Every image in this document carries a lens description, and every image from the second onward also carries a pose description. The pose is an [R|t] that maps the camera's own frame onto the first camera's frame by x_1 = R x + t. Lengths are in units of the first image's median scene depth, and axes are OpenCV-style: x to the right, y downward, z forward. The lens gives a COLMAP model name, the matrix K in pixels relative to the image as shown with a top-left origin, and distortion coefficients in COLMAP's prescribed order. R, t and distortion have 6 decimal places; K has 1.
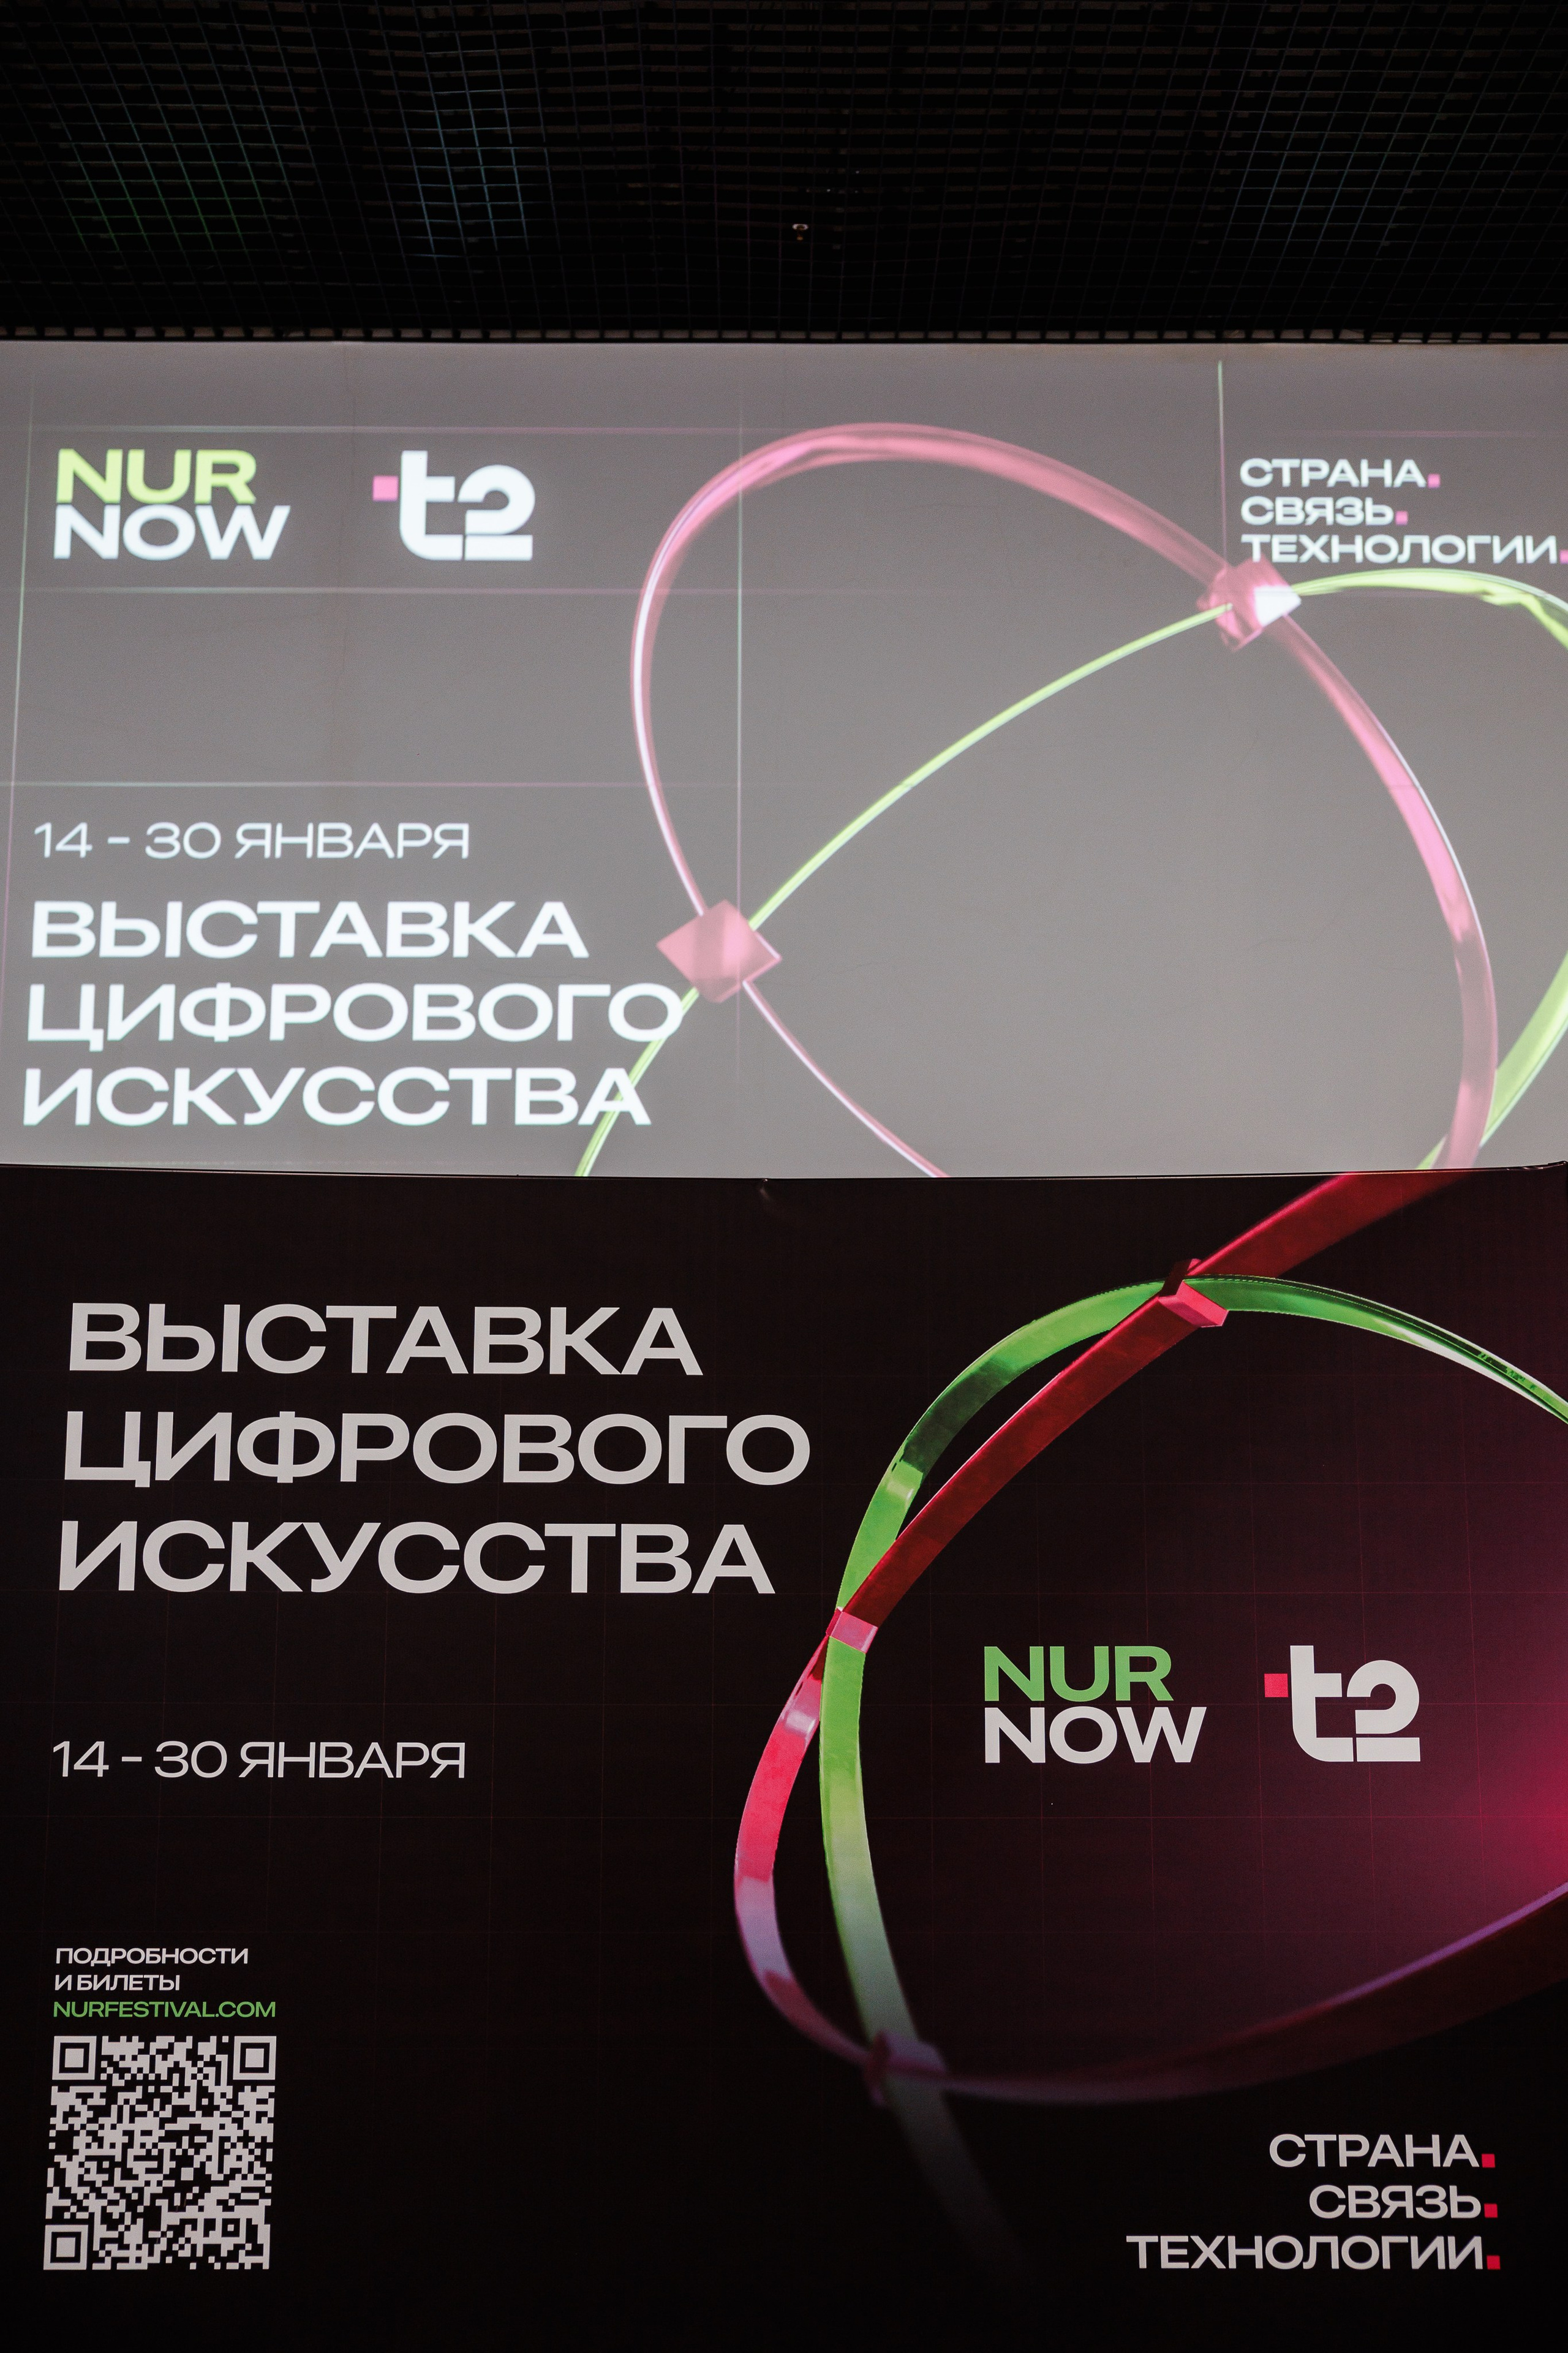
lens RADIAL K [[2370.4, 0, 769.5], [0, 2370.4, 1243.1], [0, 0, 1]] dist [-0.009772, 0.000000]
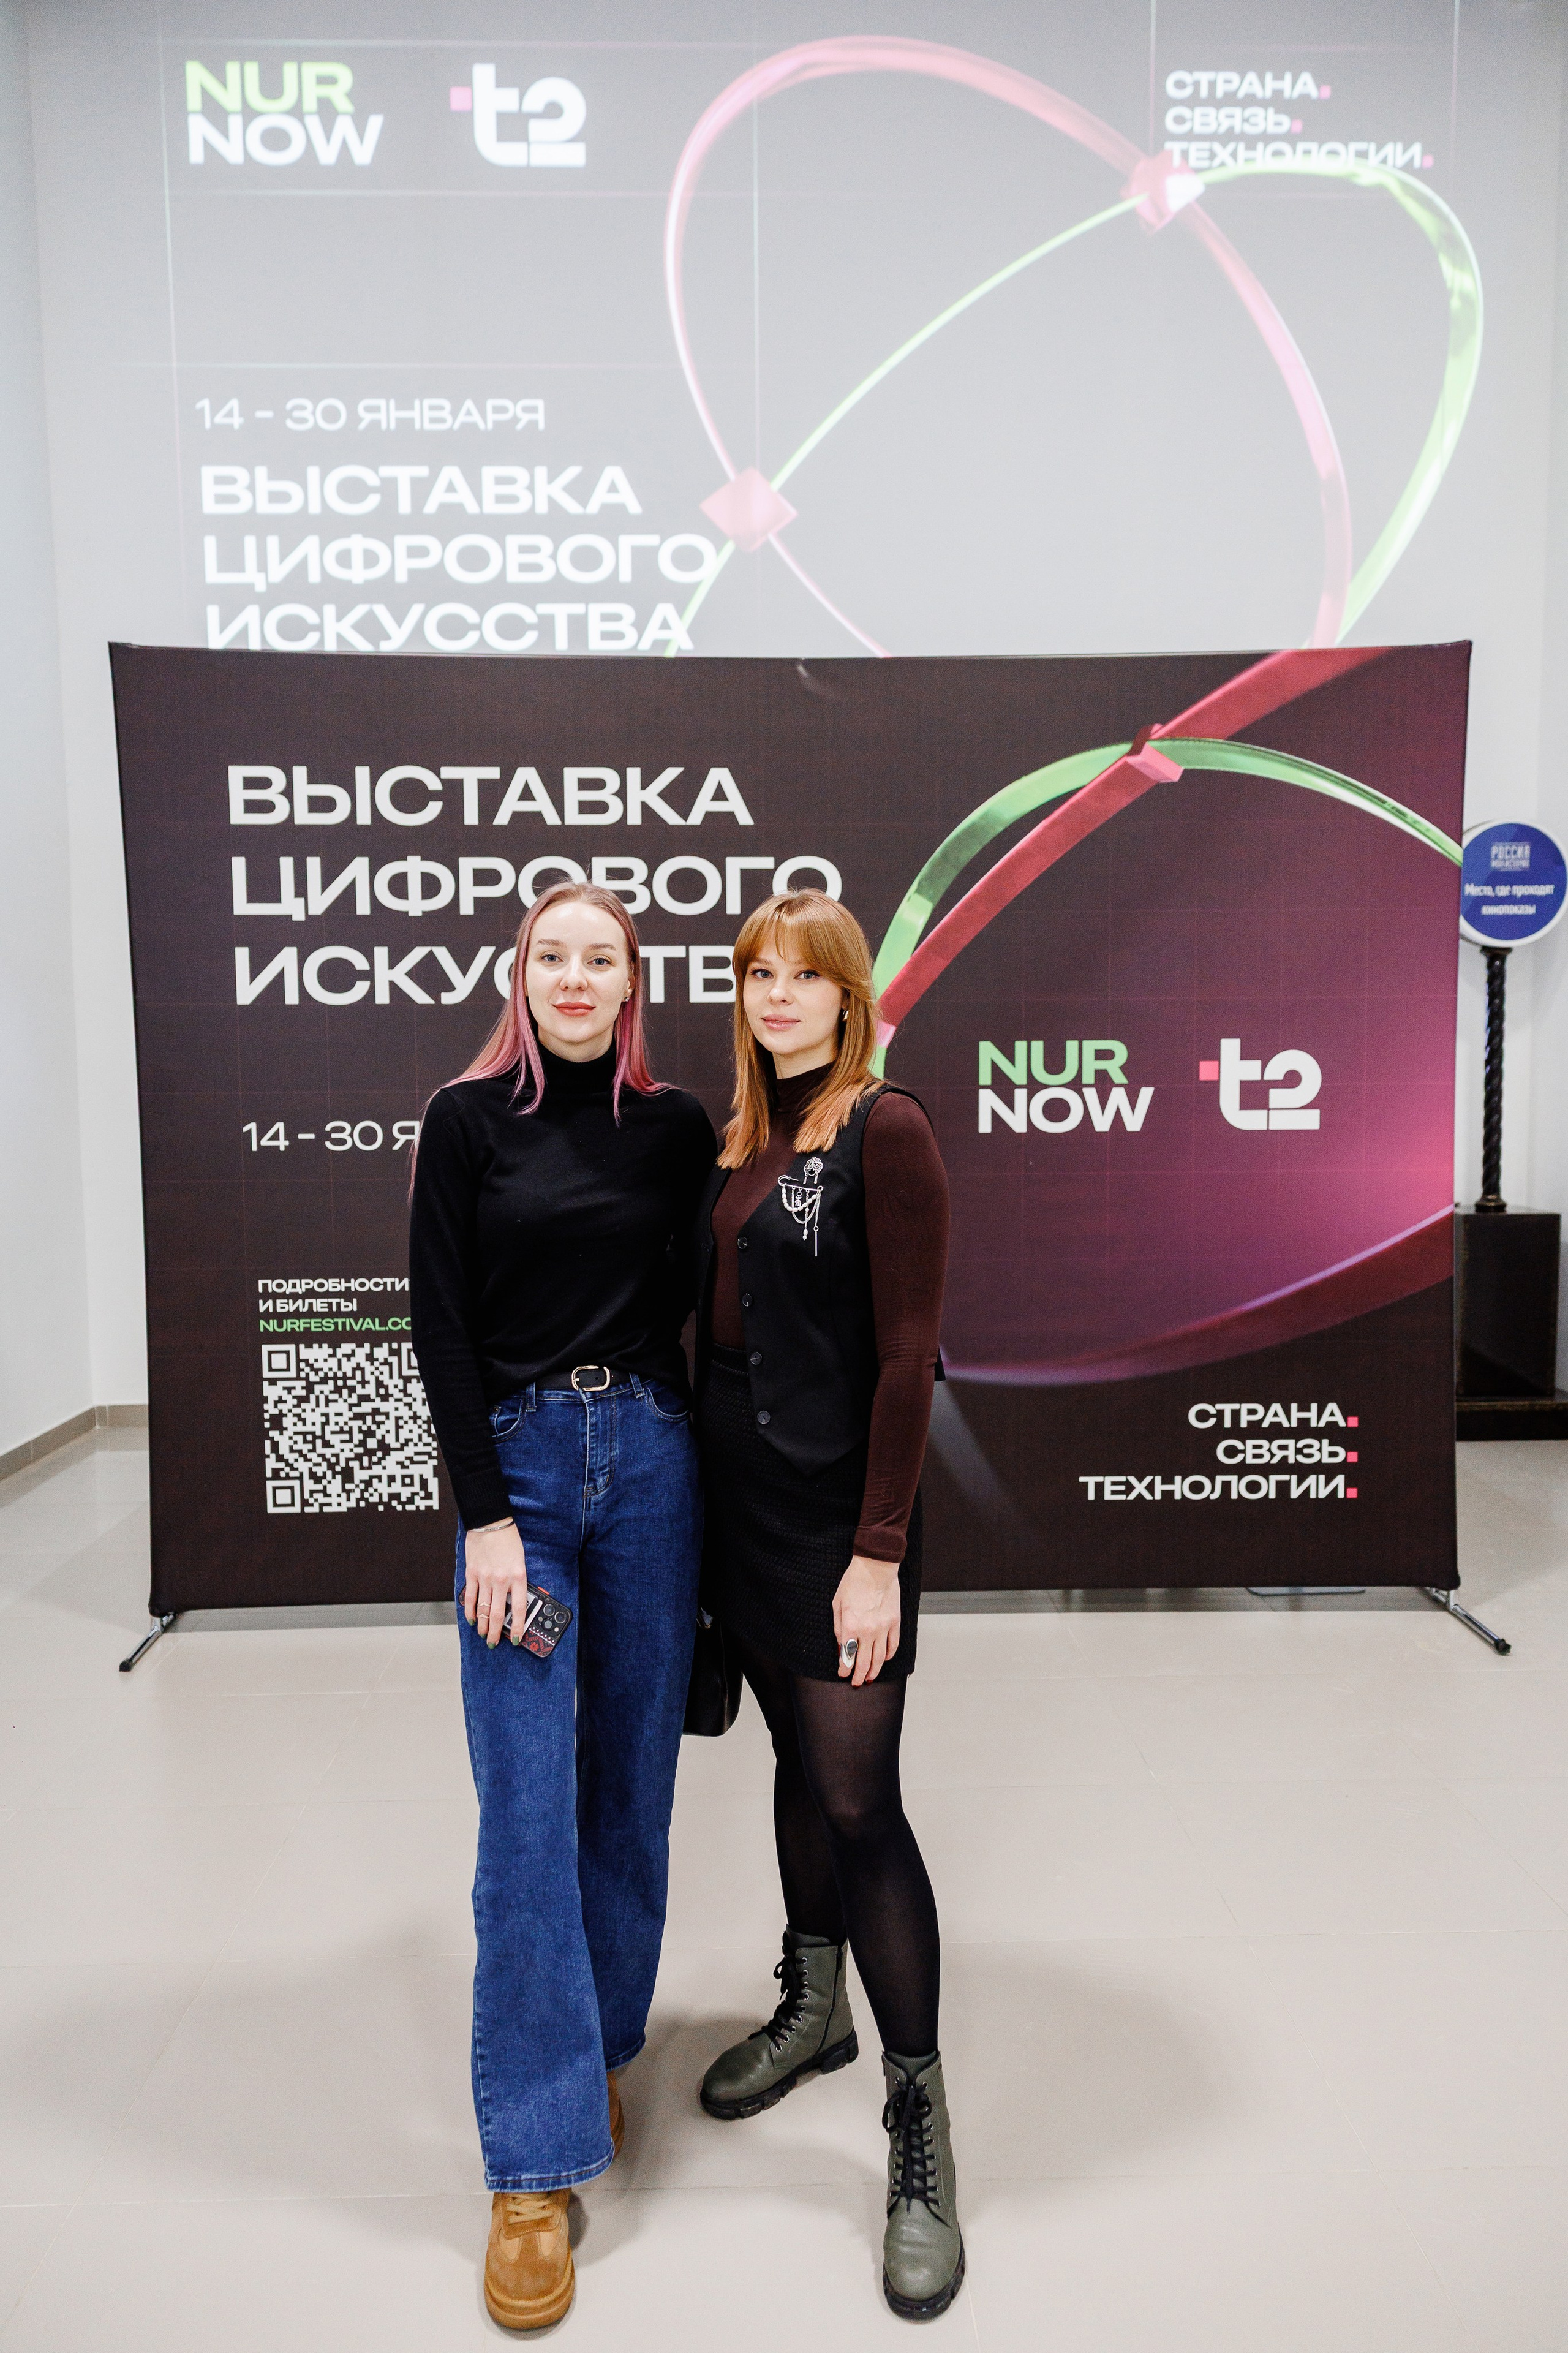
lens RADIAL K [[1539.4, 0, 776.4], [0, 1539.4, 1162.0], [0, 0, 1]] dist [0.002086, 0.006659]
pose [[0.999917, -0.009444, 0.008812, -0.025327], [0.007035, 0.970342, 0.241633, 0.033535], [-0.010833, -0.241551, 0.970328, 0.191221]]
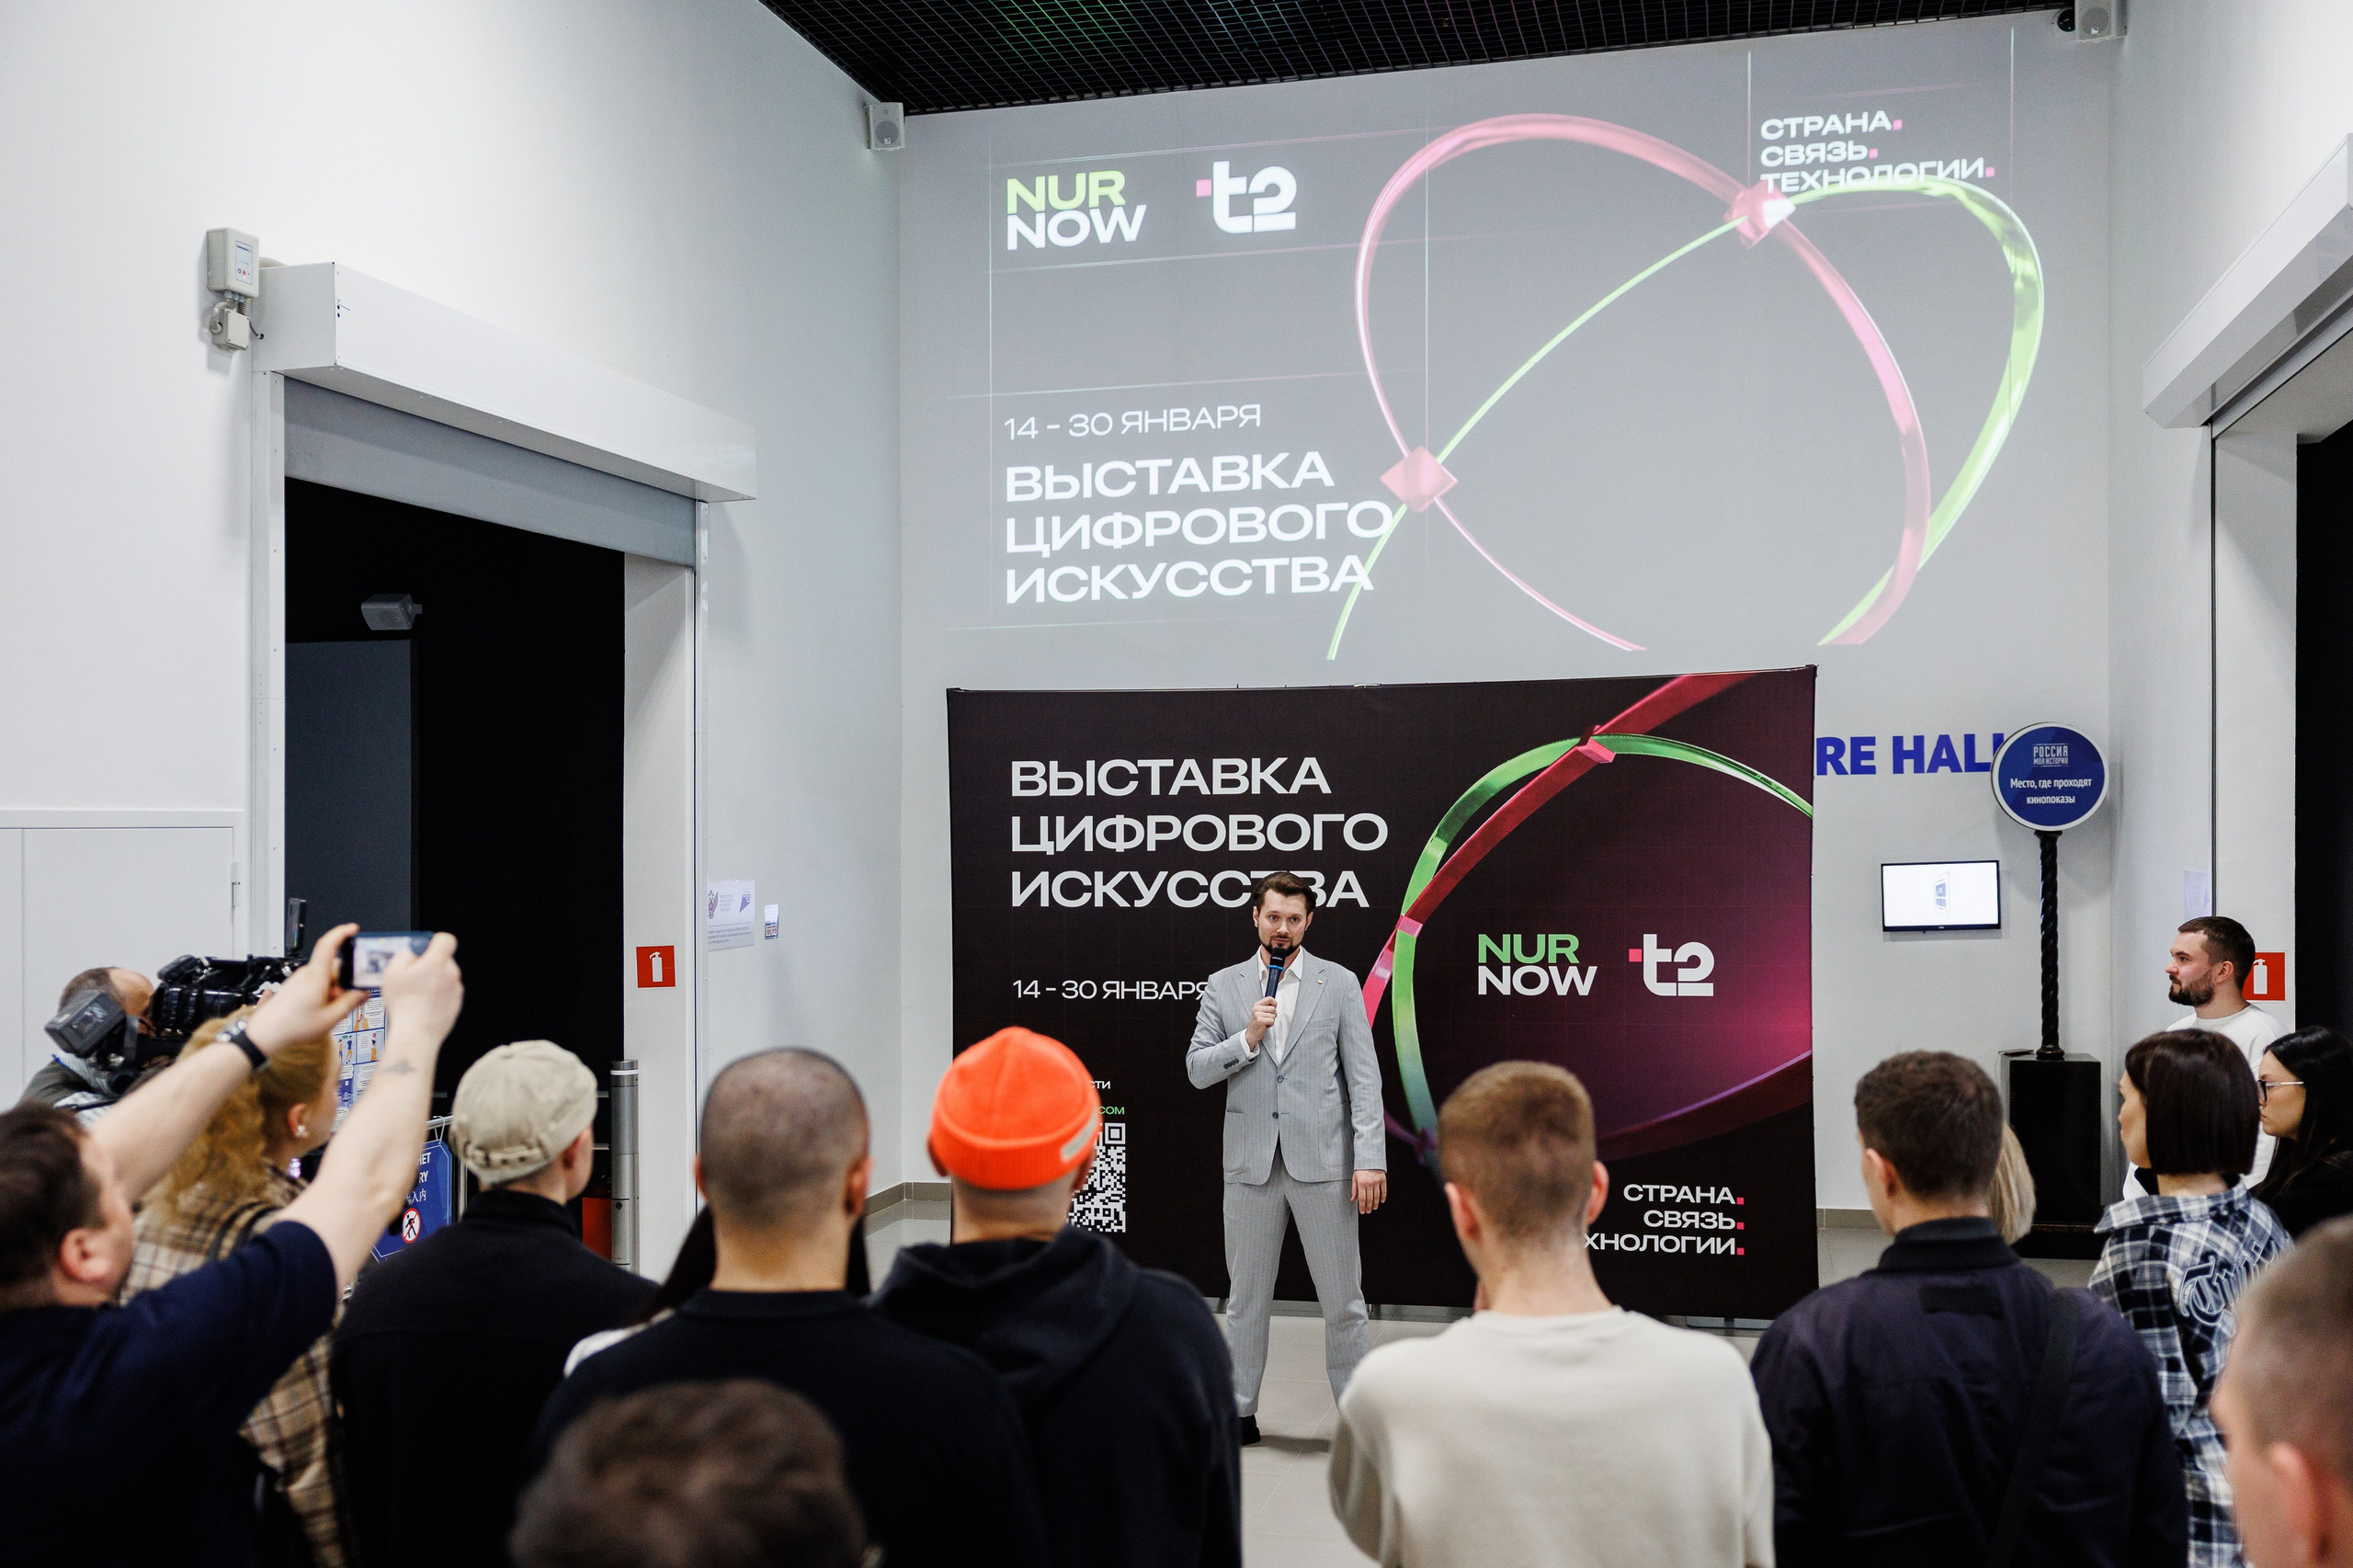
lens RADIAL K [[1816.3, 0, 1274.6], [0, 1816.3, 787.1], [0, 0, 1]] dist [-0.030264, 0.008326]
pose [[0.981477, -0.011426, -0.191238, 0.209952], [0.037525, 0.990349, 0.133416, -0.147910], [0.187868, -0.138121, 0.972434, -0.433215]]
